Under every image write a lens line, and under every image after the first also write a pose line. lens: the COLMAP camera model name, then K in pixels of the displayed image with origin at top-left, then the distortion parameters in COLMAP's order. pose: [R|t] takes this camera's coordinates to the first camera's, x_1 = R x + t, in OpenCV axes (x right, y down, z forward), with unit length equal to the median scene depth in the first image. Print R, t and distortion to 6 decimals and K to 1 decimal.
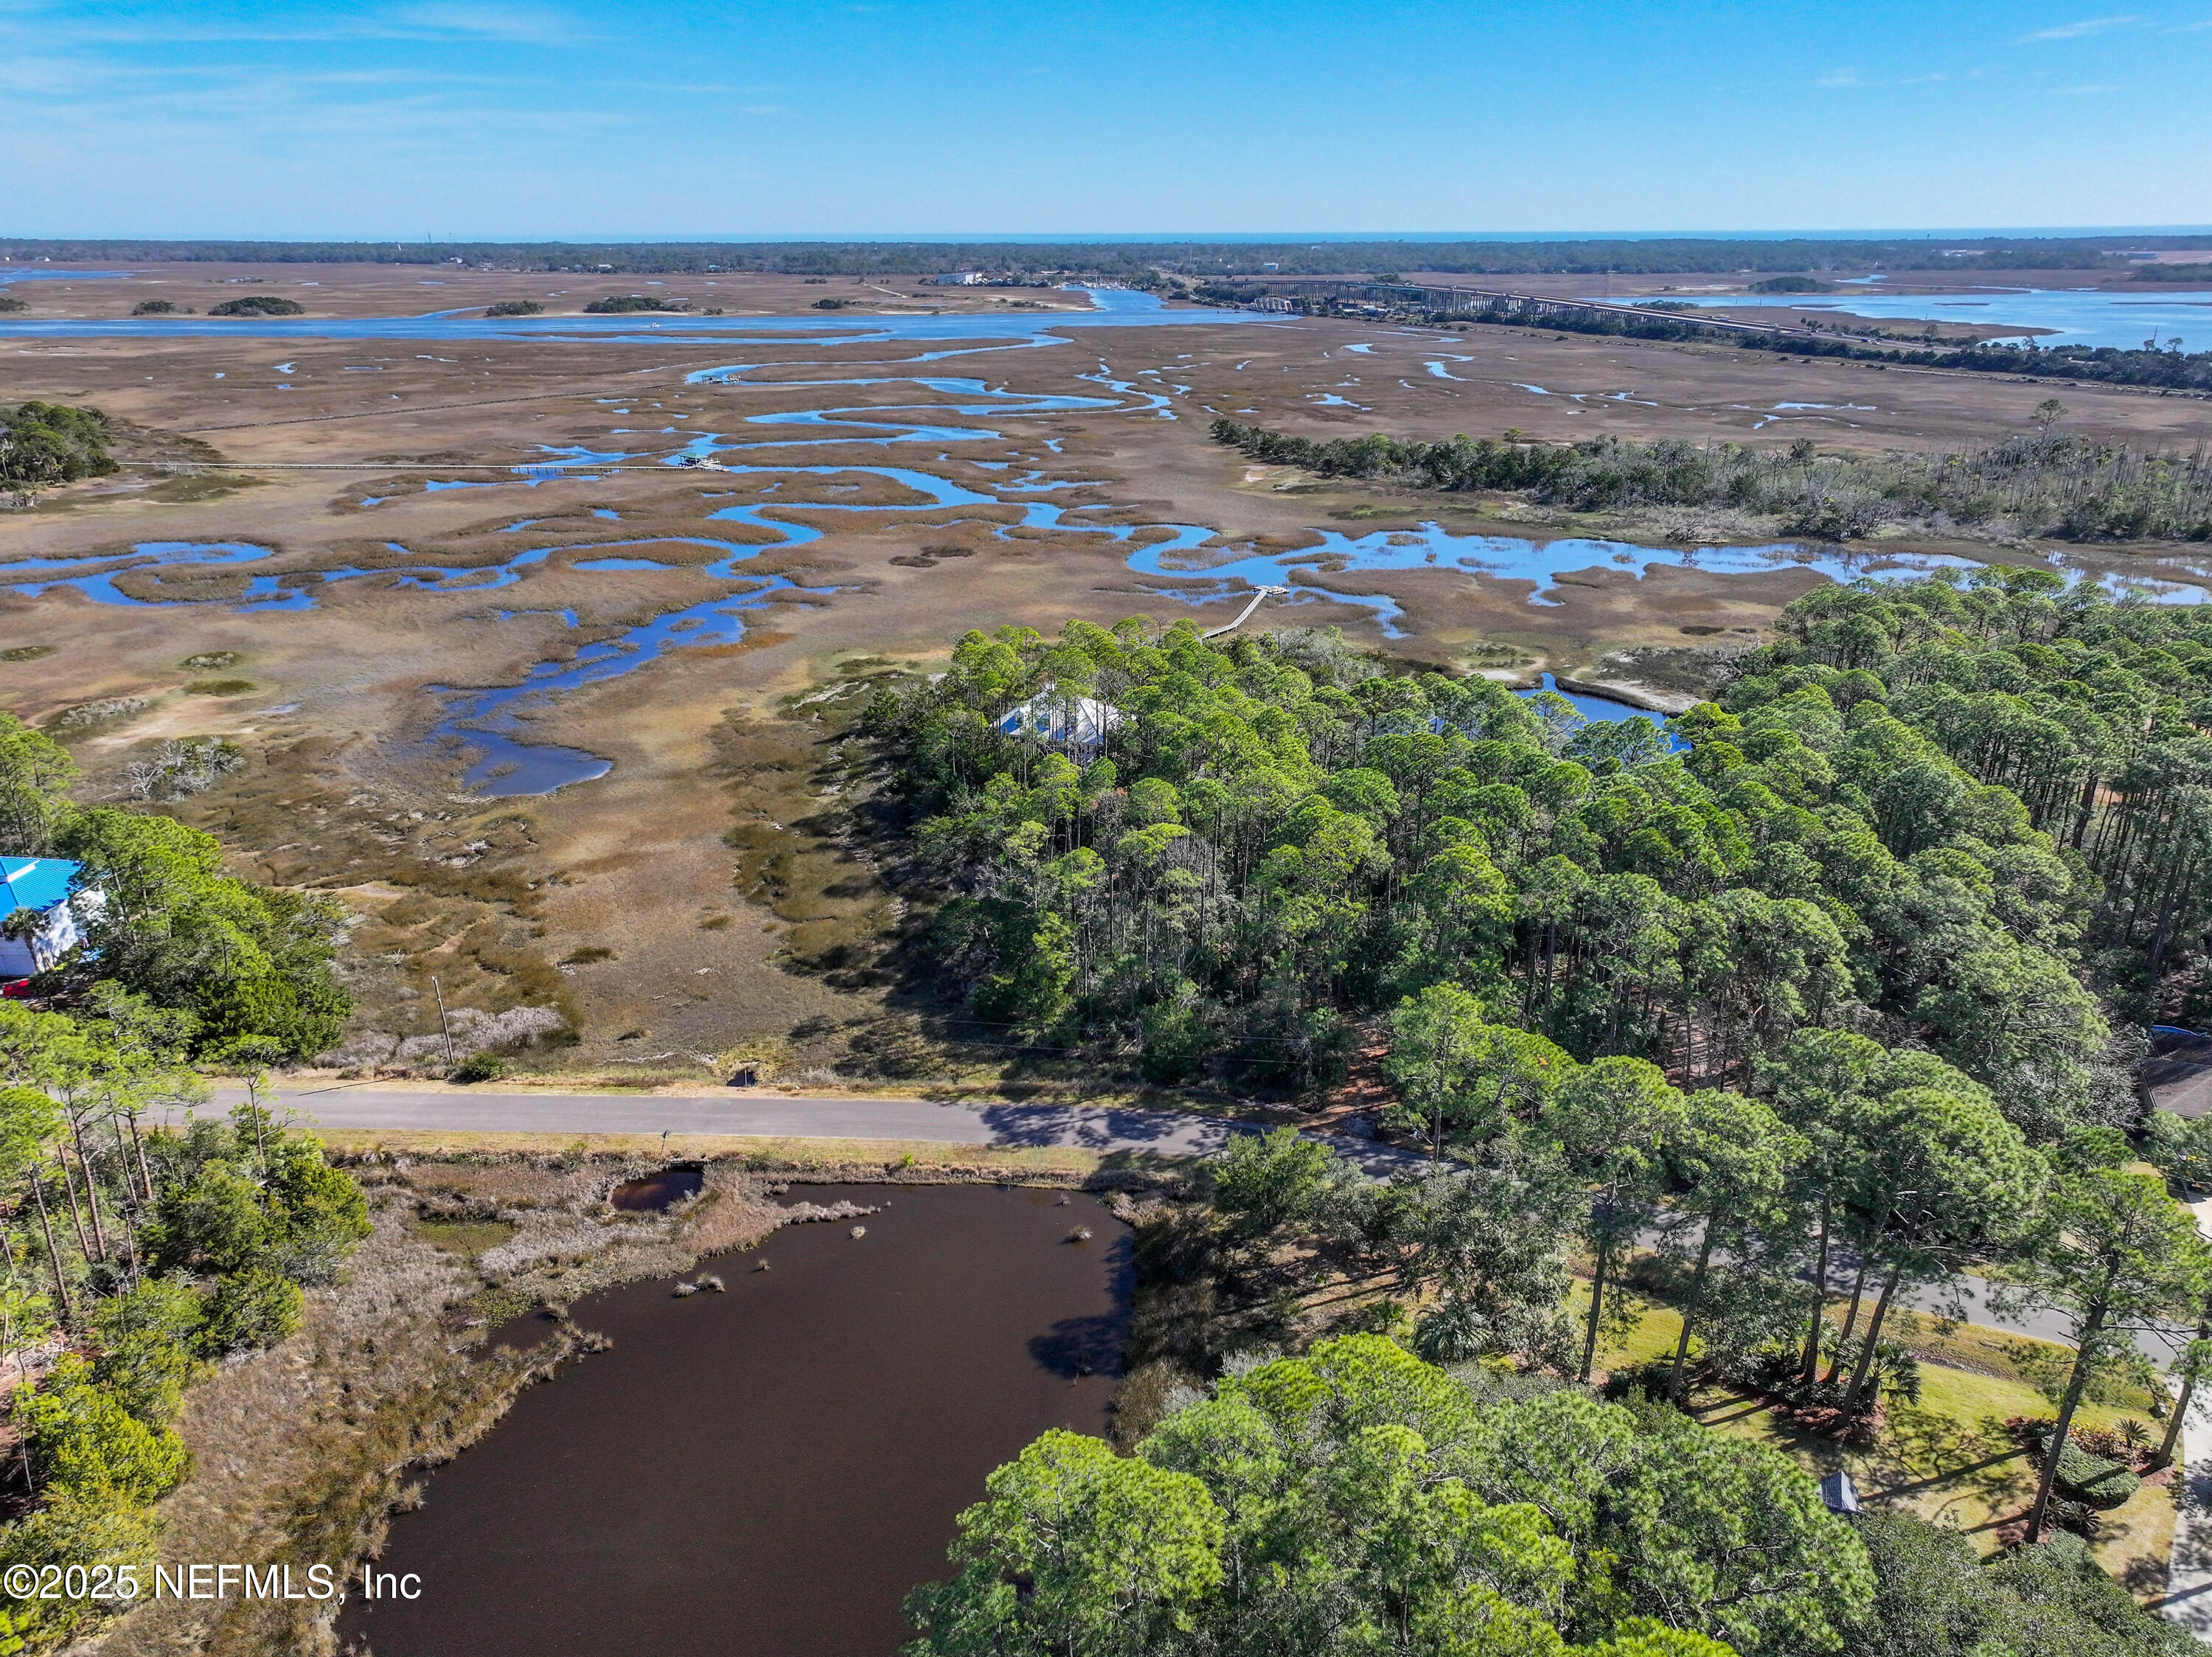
lens RADIAL K [[1534.2, 0, 1111.9], [0, 1534.2, 827.5], [0, 0, 1]] dist [0.004019, 0.004697]
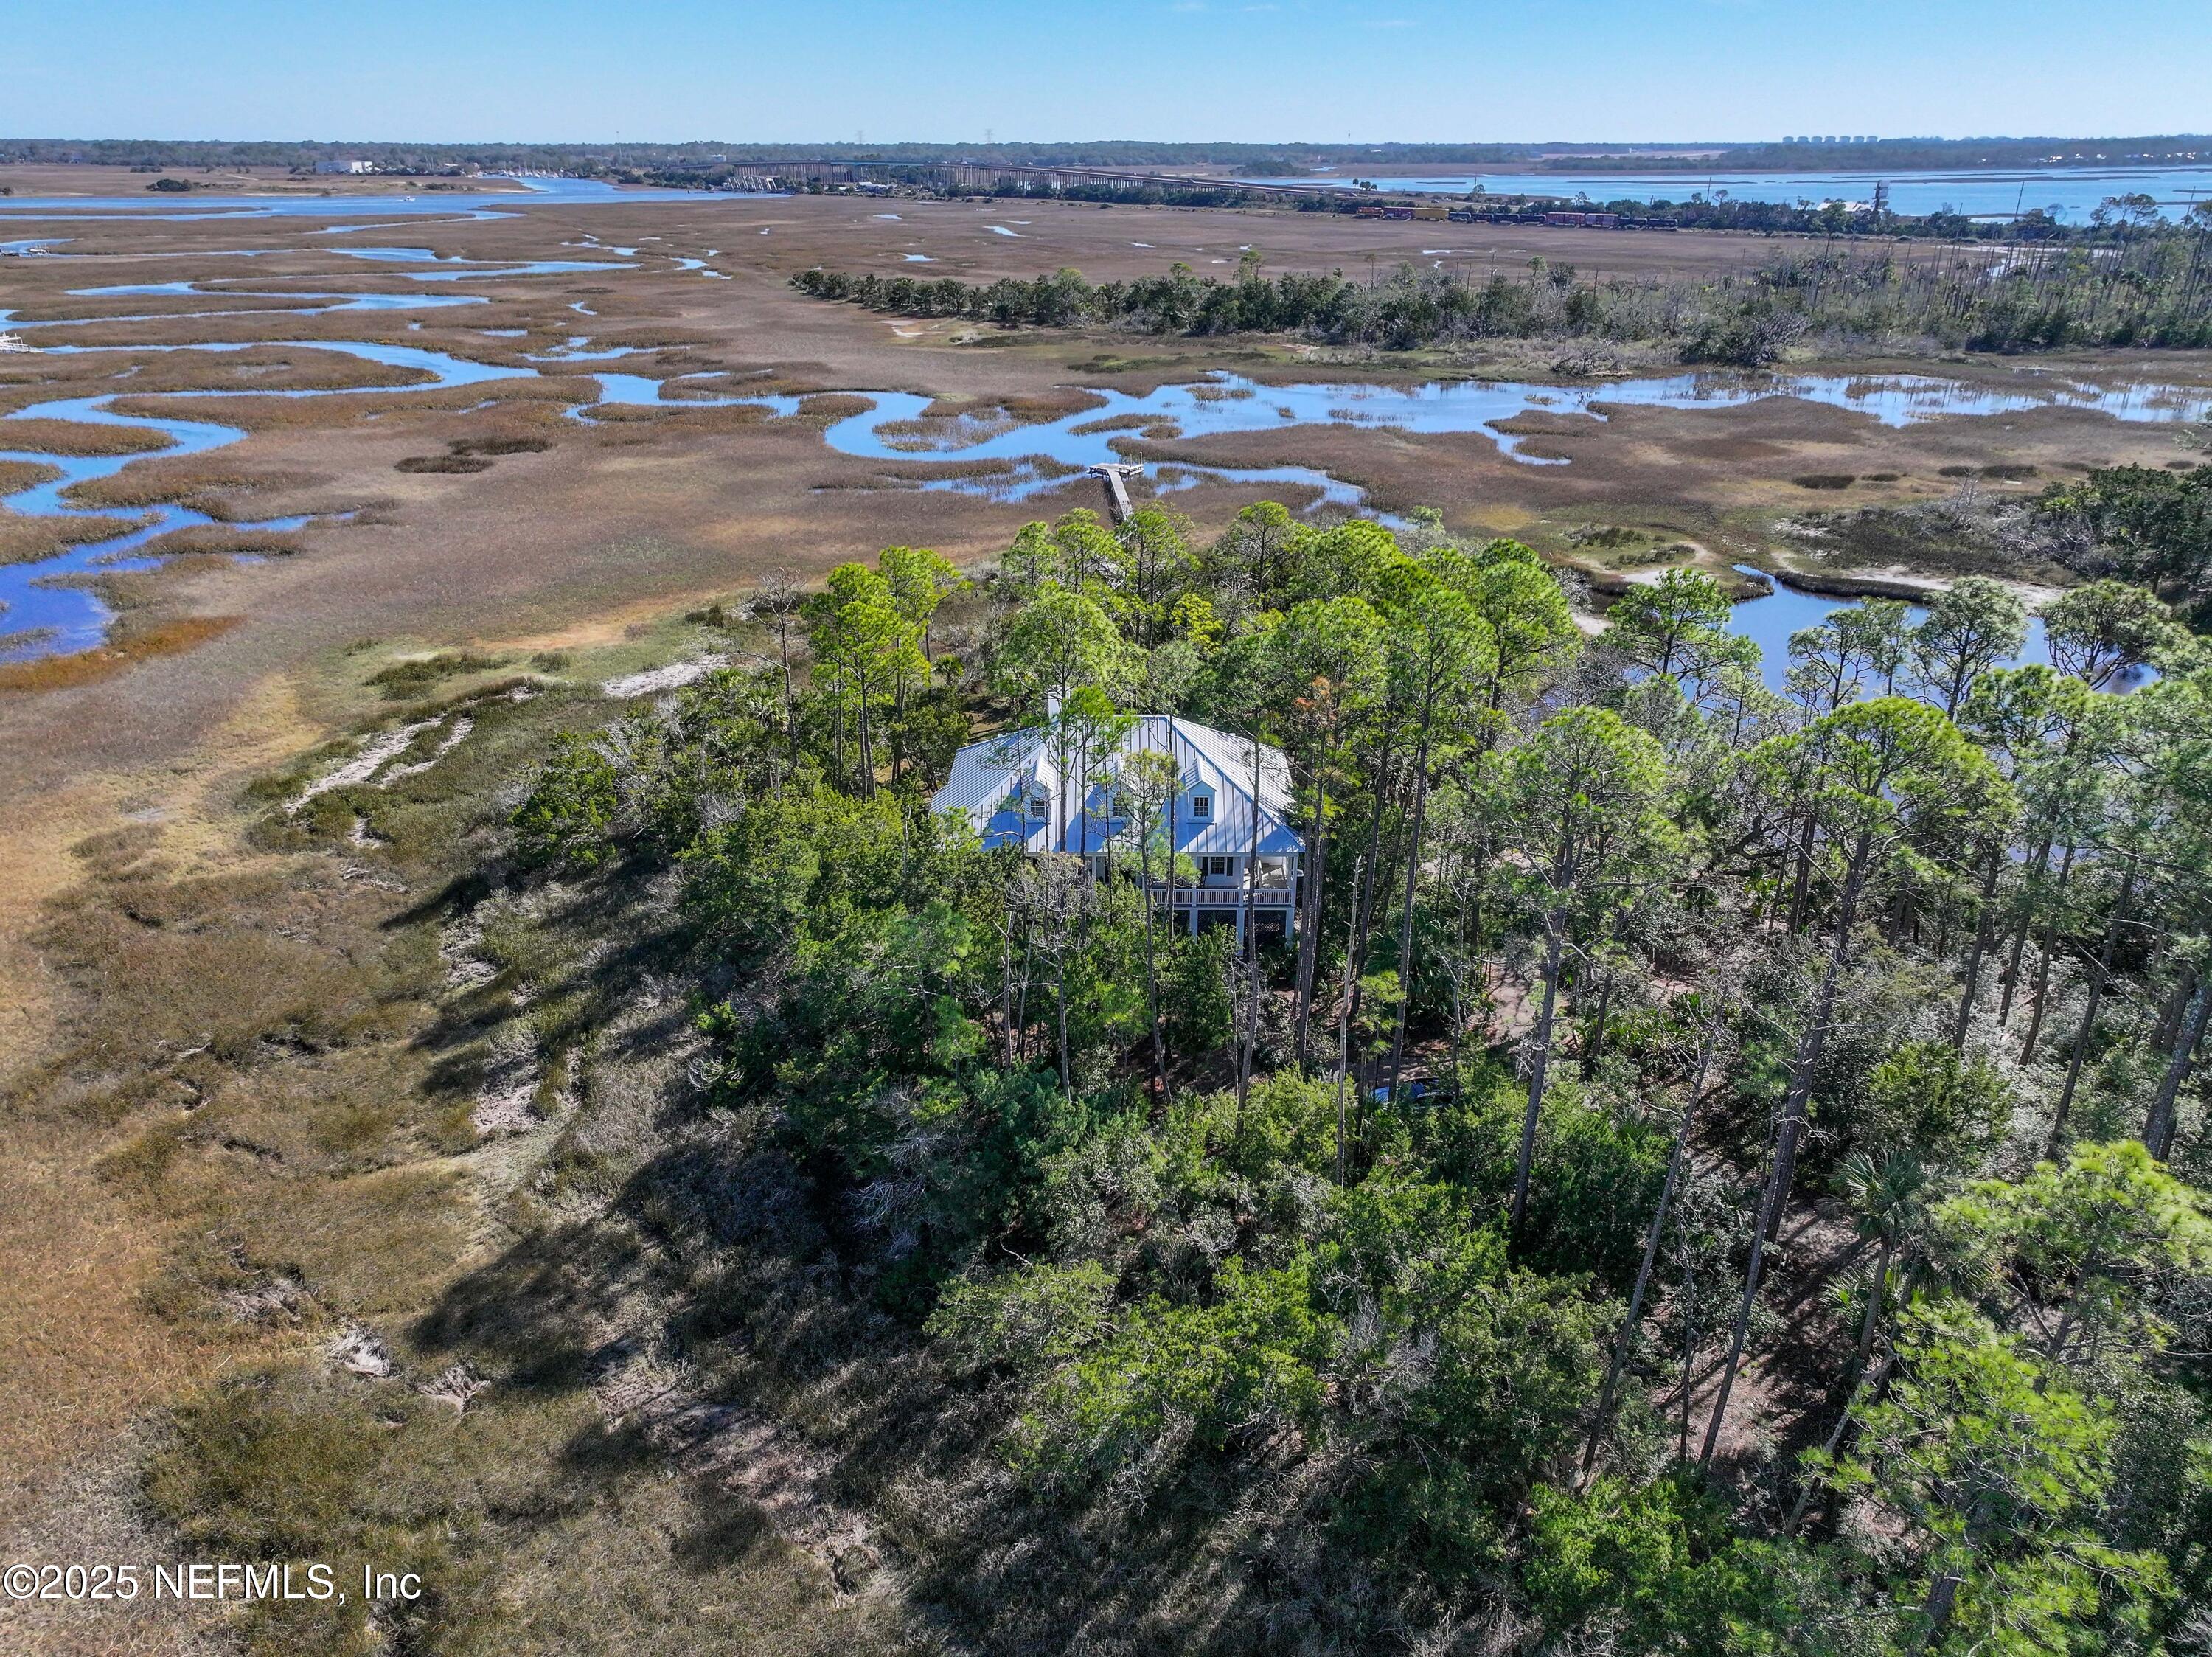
lens RADIAL K [[1534.2, 0, 1105.3], [0, 1534.2, 834.0], [0, 0, 1]] dist [0.004019, 0.004697]
pose [[0.941750, -0.134529, 0.308235, -0.096553], [0.118493, 0.990466, 0.070258, -0.054314], [-0.314748, -0.029642, 0.948712, 0.411036]]
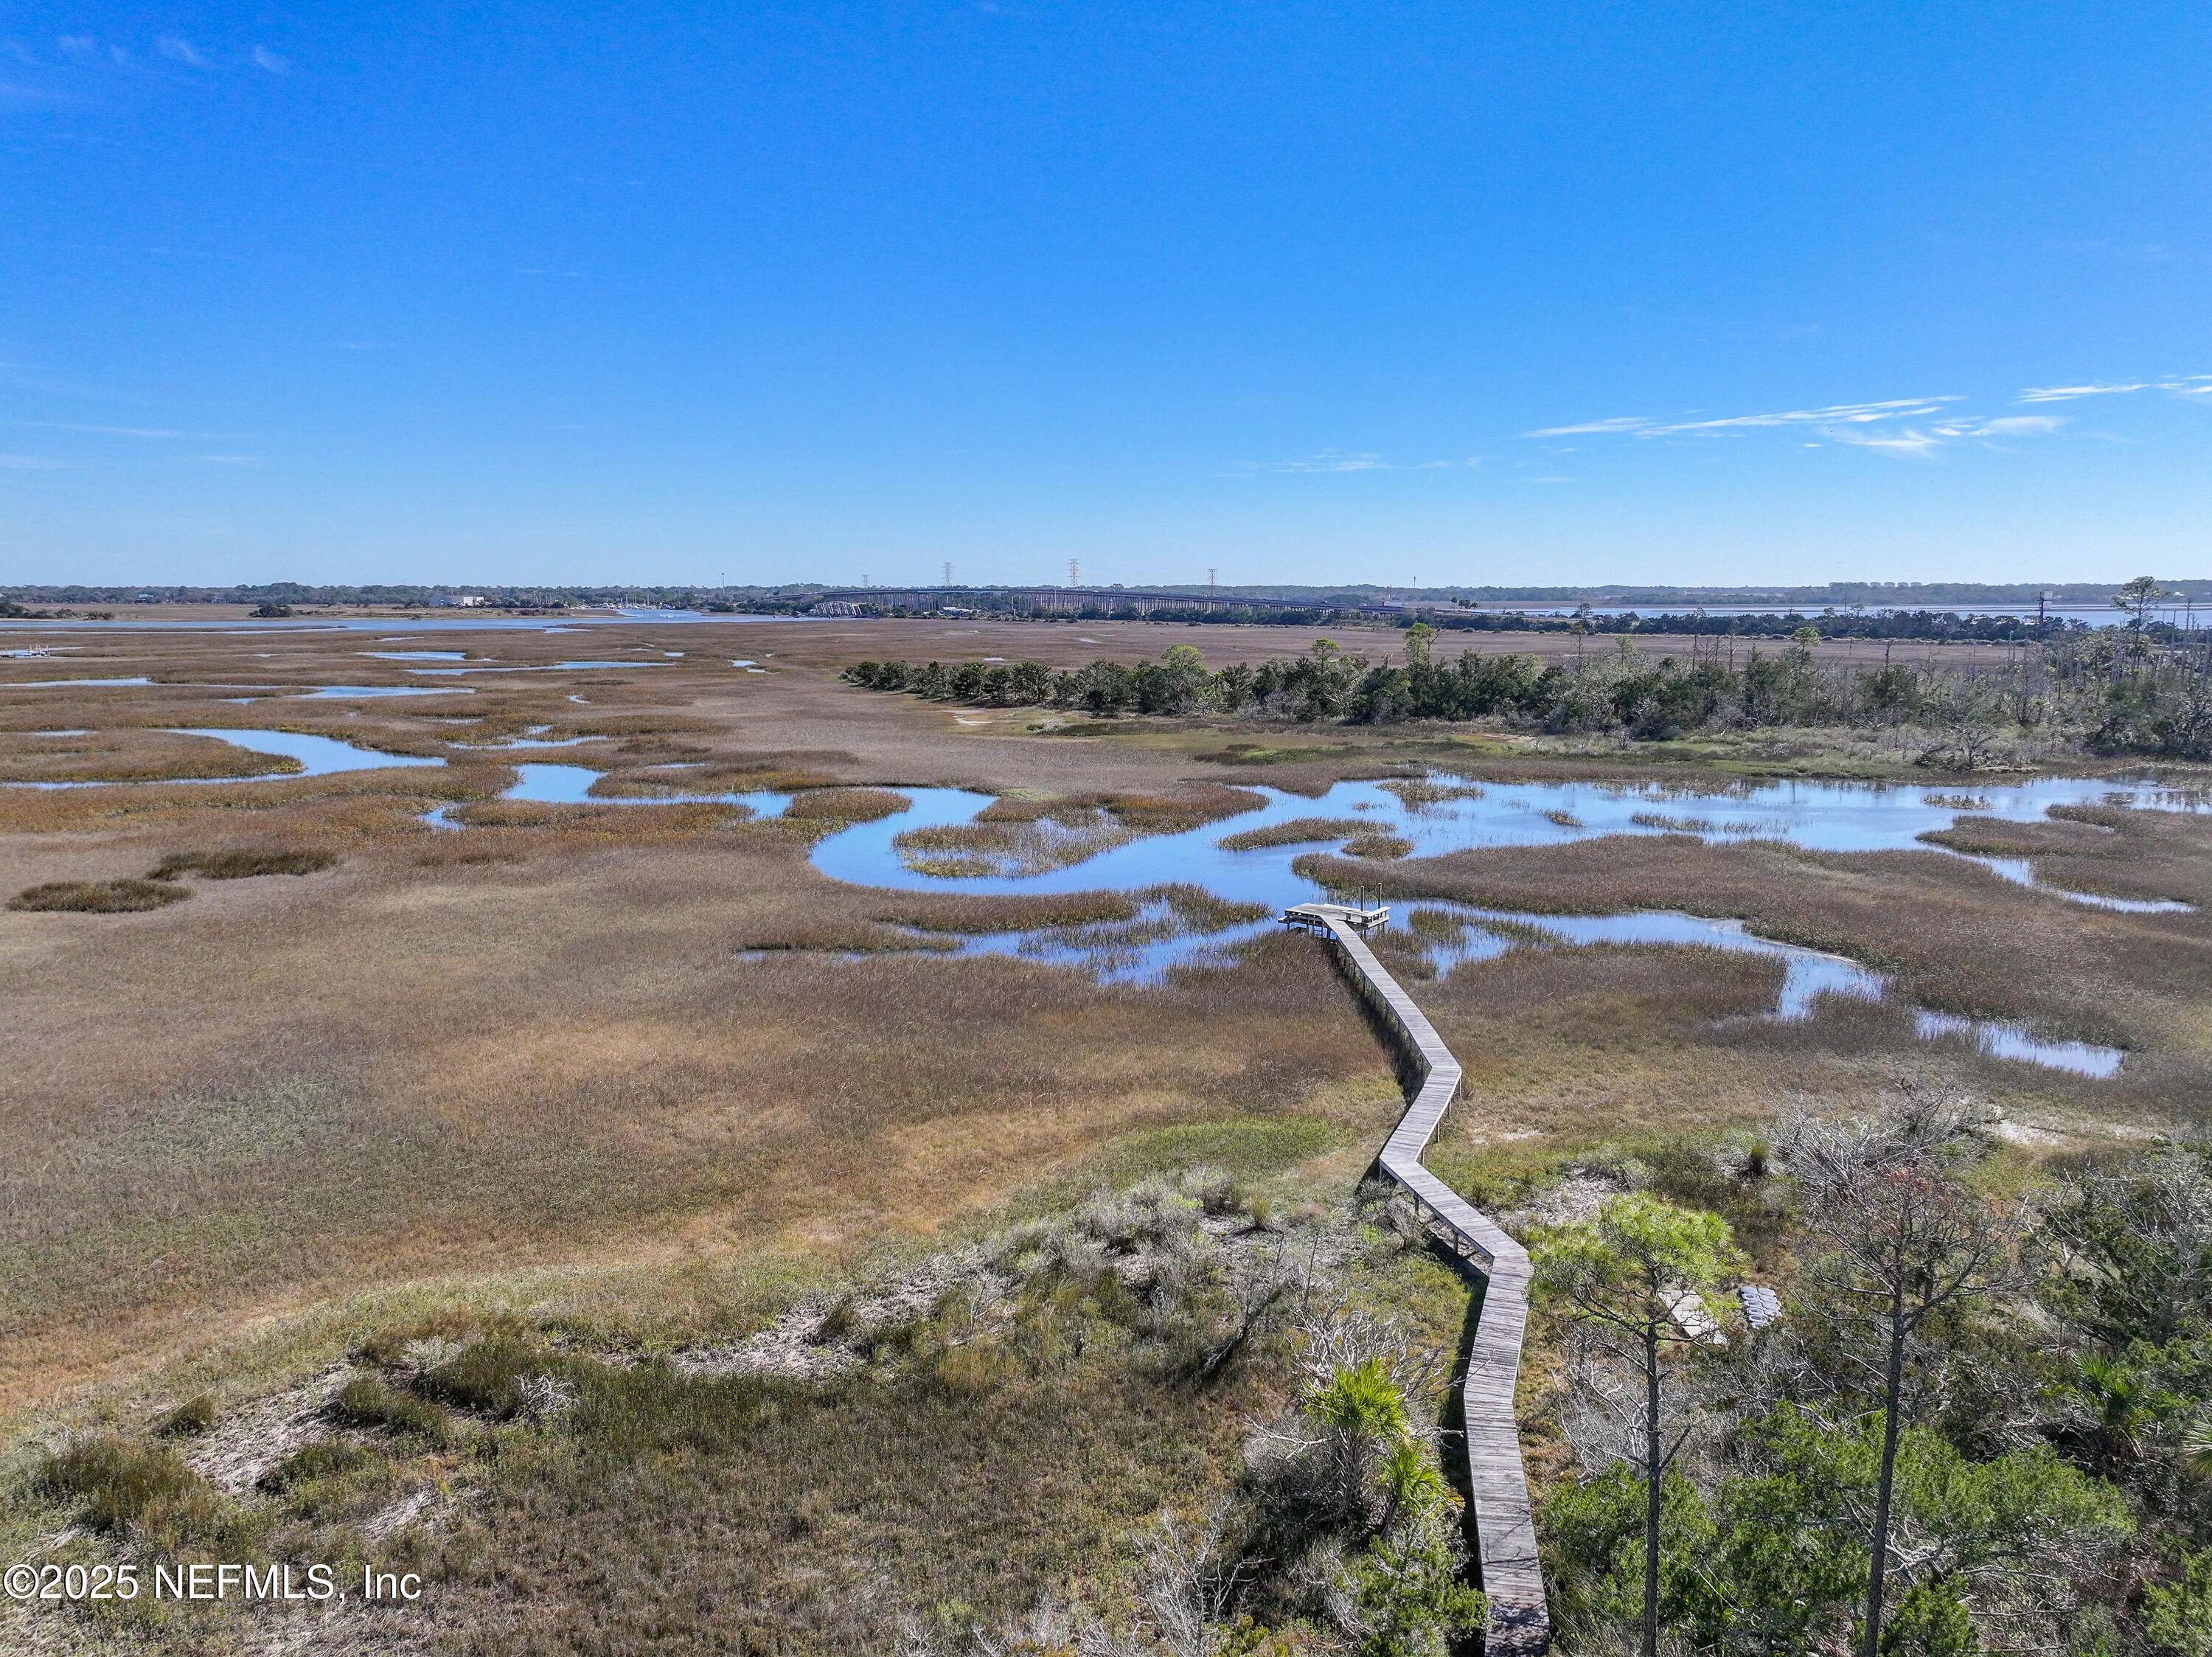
lens RADIAL K [[1534.2, 0, 1114.1], [0, 1534.2, 826.7], [0, 0, 1]] dist [0.004019, 0.004697]
pose [[0.954809, -0.041761, 0.294270, -0.027683], [0.104990, 0.973641, -0.202485, -0.107911], [-0.278057, 0.224230, 0.934026, 0.679713]]
